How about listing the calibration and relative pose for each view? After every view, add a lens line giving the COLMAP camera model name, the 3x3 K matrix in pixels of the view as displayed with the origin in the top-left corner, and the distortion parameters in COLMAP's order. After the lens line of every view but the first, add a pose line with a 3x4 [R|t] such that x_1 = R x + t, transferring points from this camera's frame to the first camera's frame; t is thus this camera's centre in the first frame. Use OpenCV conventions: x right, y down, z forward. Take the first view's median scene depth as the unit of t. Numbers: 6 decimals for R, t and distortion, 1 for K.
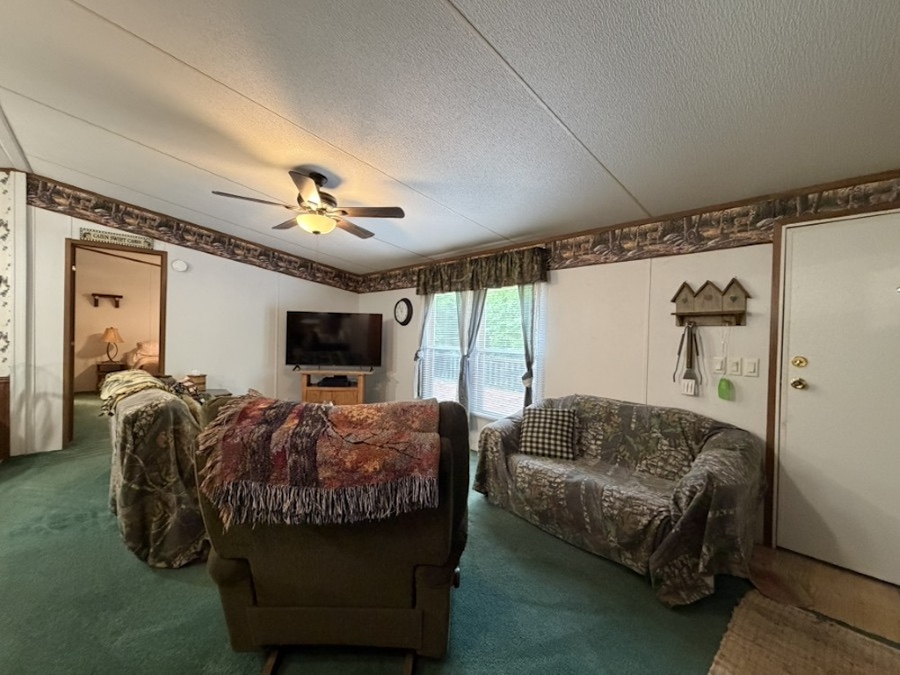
lens RADIAL K [[374.7, 0, 450.0], [0, 374.7, 337.5], [0, 0, 1]] dist [-0.000124, 0.000121]
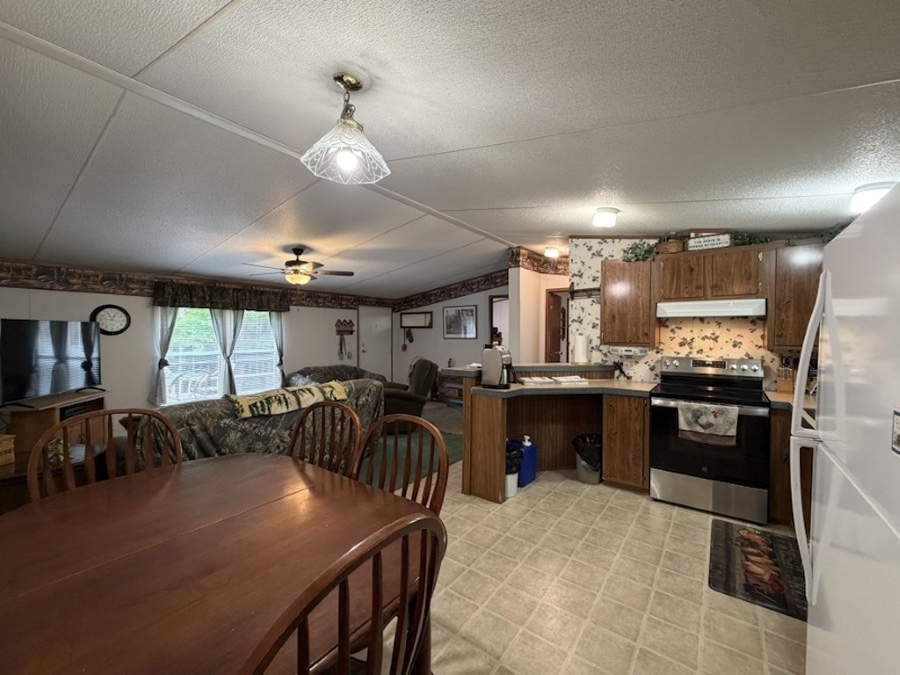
lens RADIAL K [[374.7, 0, 450.0], [0, 374.7, 337.5], [0, 0, 1]] dist [-0.000124, 0.000121]
pose [[-0.195413, -0.039844, 0.979911, -2.406959], [-0.001704, 0.999187, 0.040288, -0.134701], [-0.980720, 0.006204, -0.195322, 0.790546]]
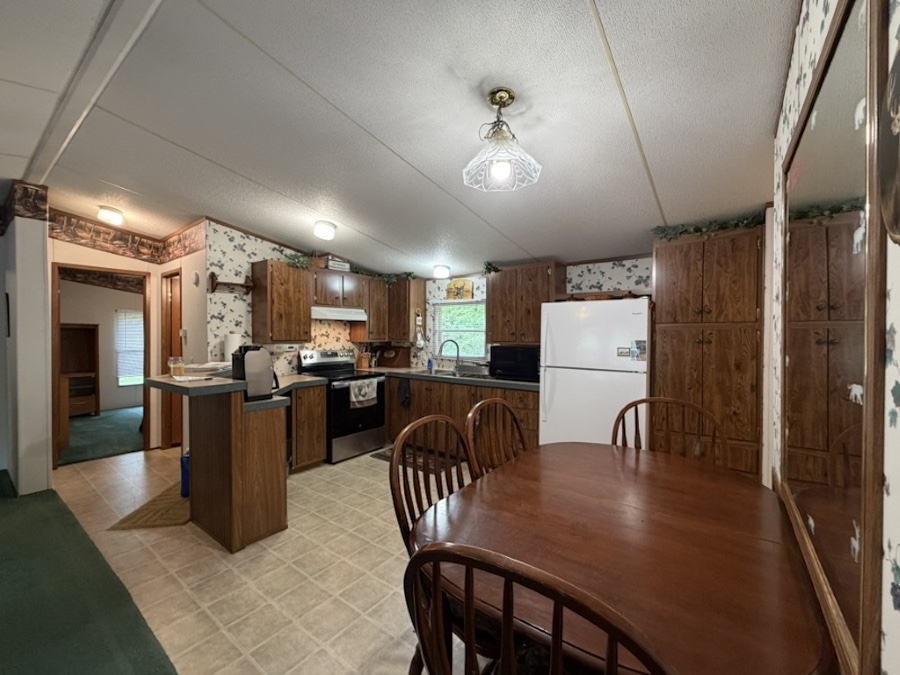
lens RADIAL K [[374.7, 0, 450.0], [0, 374.7, 337.5], [0, 0, 1]] dist [-0.000124, 0.000121]
pose [[-0.981051, -0.027228, -0.191826, -1.500710], [-0.030373, 0.999448, 0.013475, -0.111444], [0.191353, 0.019046, -0.981337, 1.510113]]
